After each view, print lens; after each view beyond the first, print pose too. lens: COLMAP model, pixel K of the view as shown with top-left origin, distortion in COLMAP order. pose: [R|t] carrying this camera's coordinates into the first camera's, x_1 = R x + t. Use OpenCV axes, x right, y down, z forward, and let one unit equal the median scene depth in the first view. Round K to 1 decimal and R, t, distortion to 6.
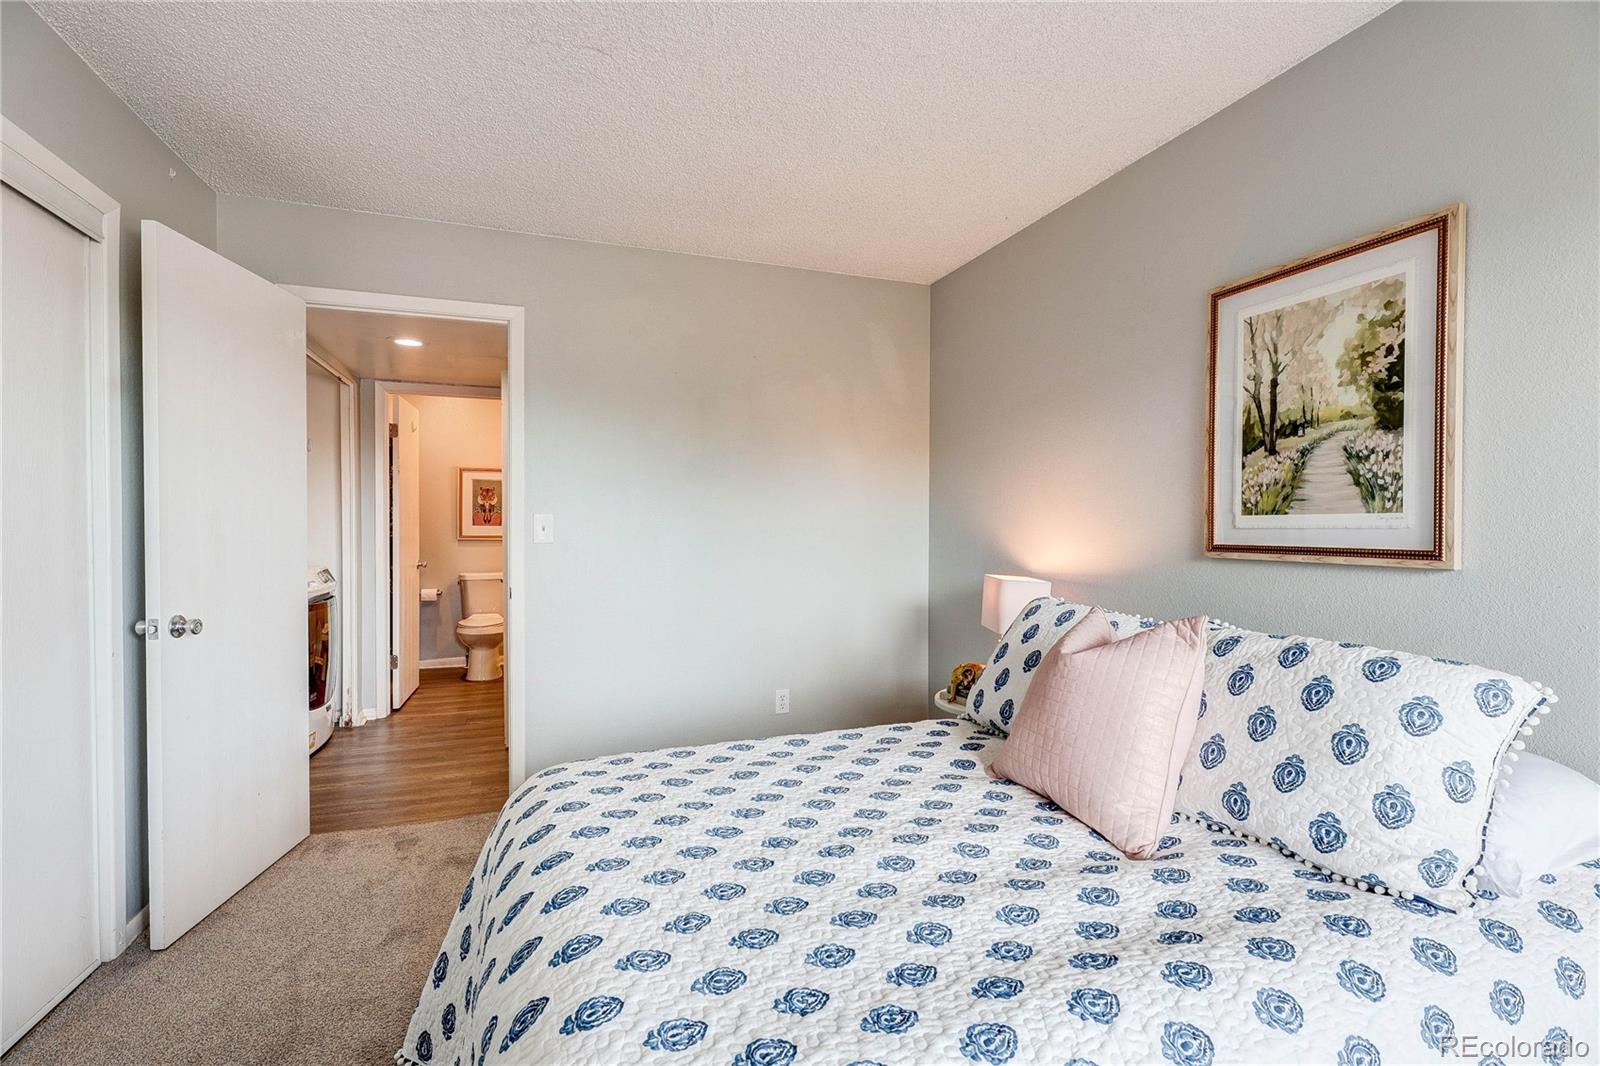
lens RADIAL K [[737.9, 0, 803.0], [0, 737.9, 531.7], [0, 0, 1]] dist [-0.001235, 0.000162]
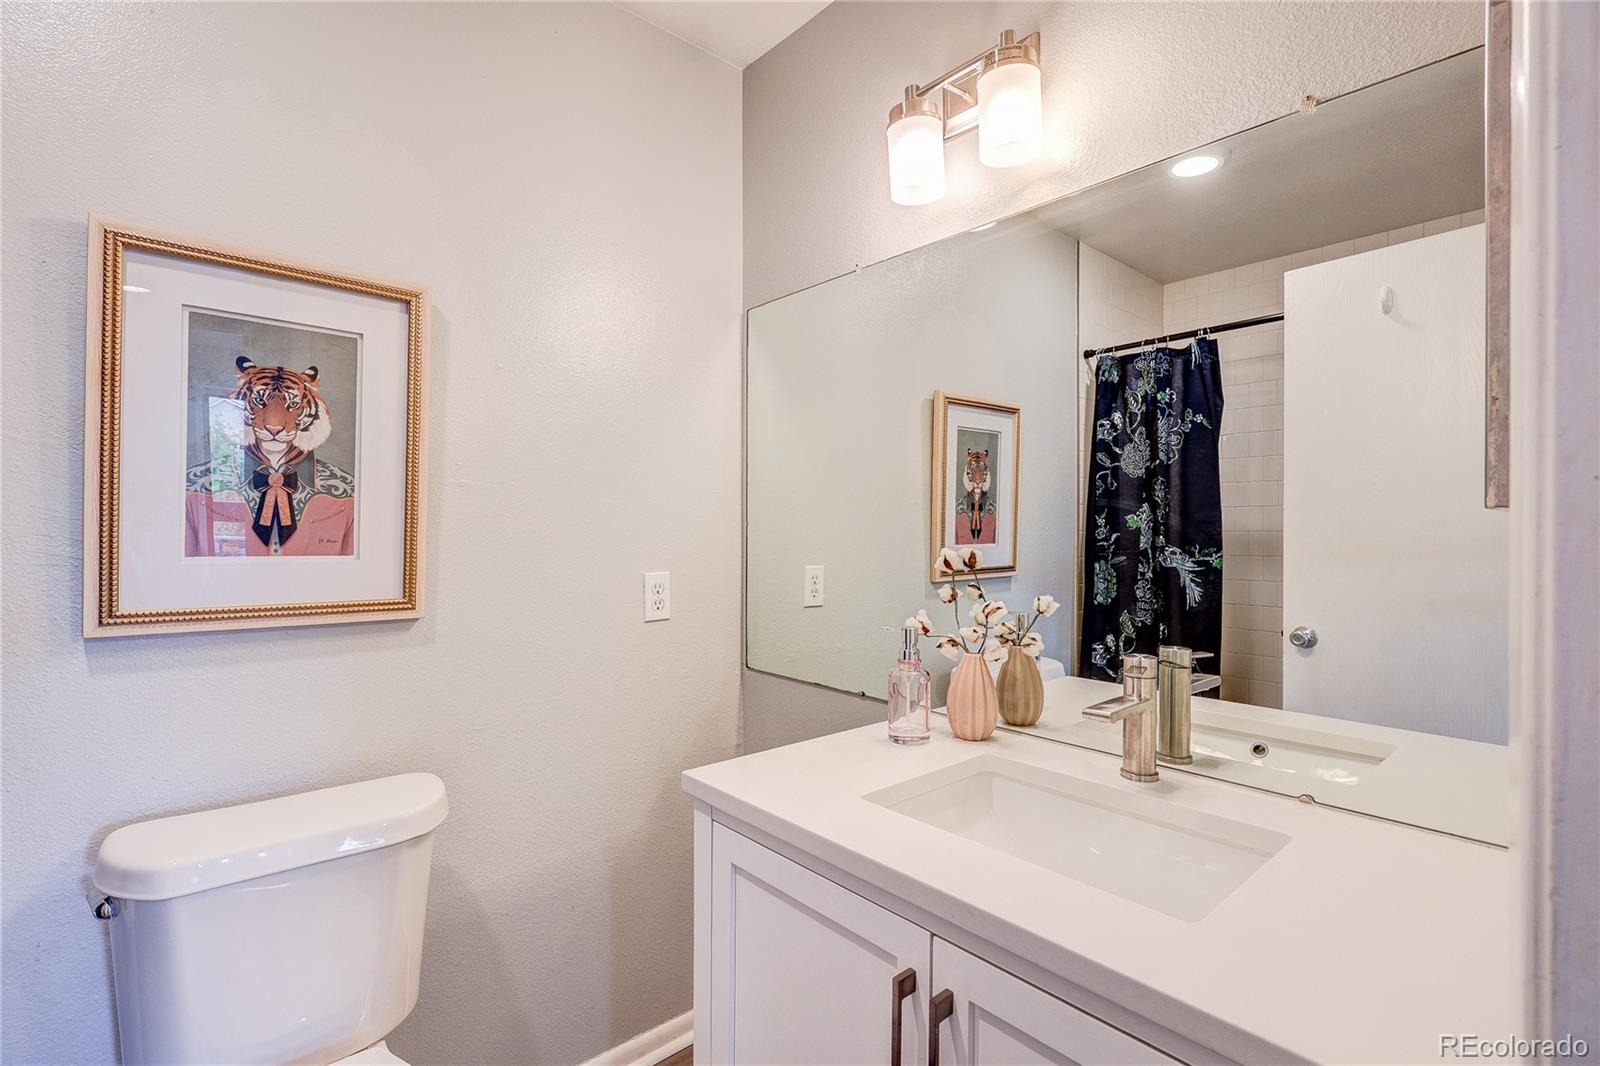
lens RADIAL K [[737.9, 0, 803.0], [0, 737.9, 531.7], [0, 0, 1]] dist [-0.001235, 0.000162]
pose [[0.927464, 0.007842, 0.373830, -0.376926], [-0.002910, 0.999901, -0.013756, -0.012578], [-0.373901, 0.011671, 0.927395, 0.777442]]
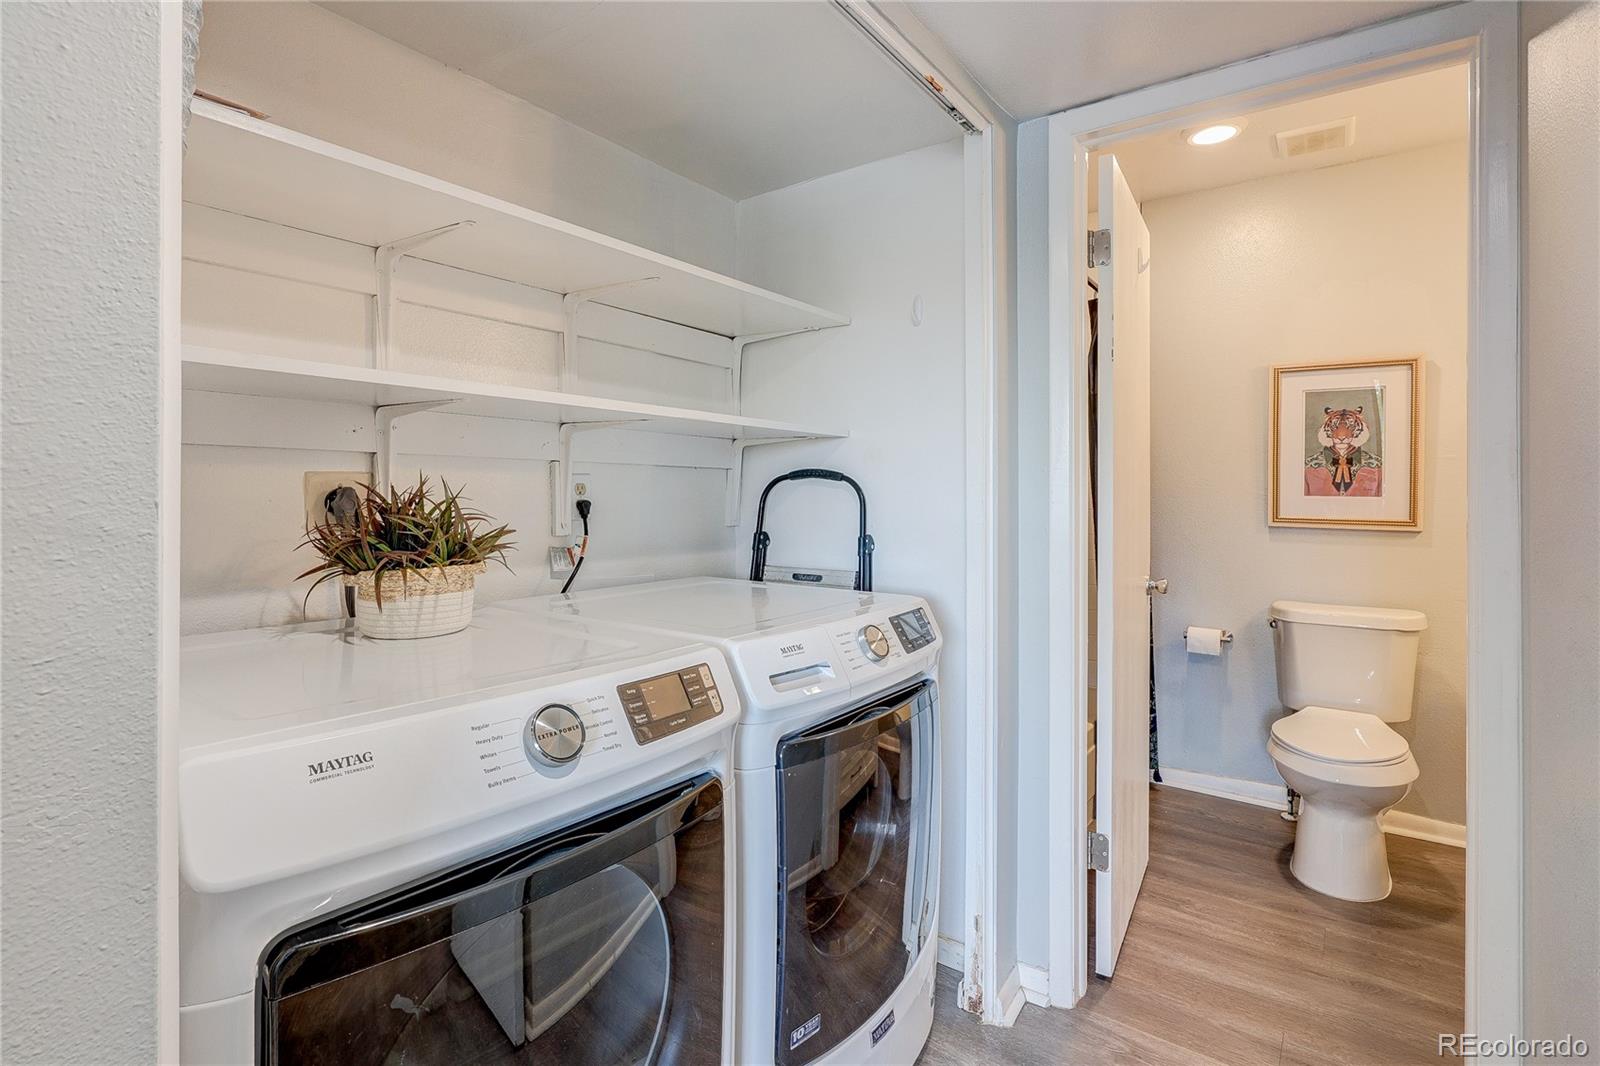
lens RADIAL K [[780.6, 0, 801.5], [0, 780.6, 484.9], [0, 0, 1]] dist [0.024175, 0.000073]
pose [[0.570547, -0.001905, -0.821263, -0.234100], [-0.014003, 0.999829, -0.012047, -0.005018], [0.821146, 0.018374, 0.570423, 0.487775]]
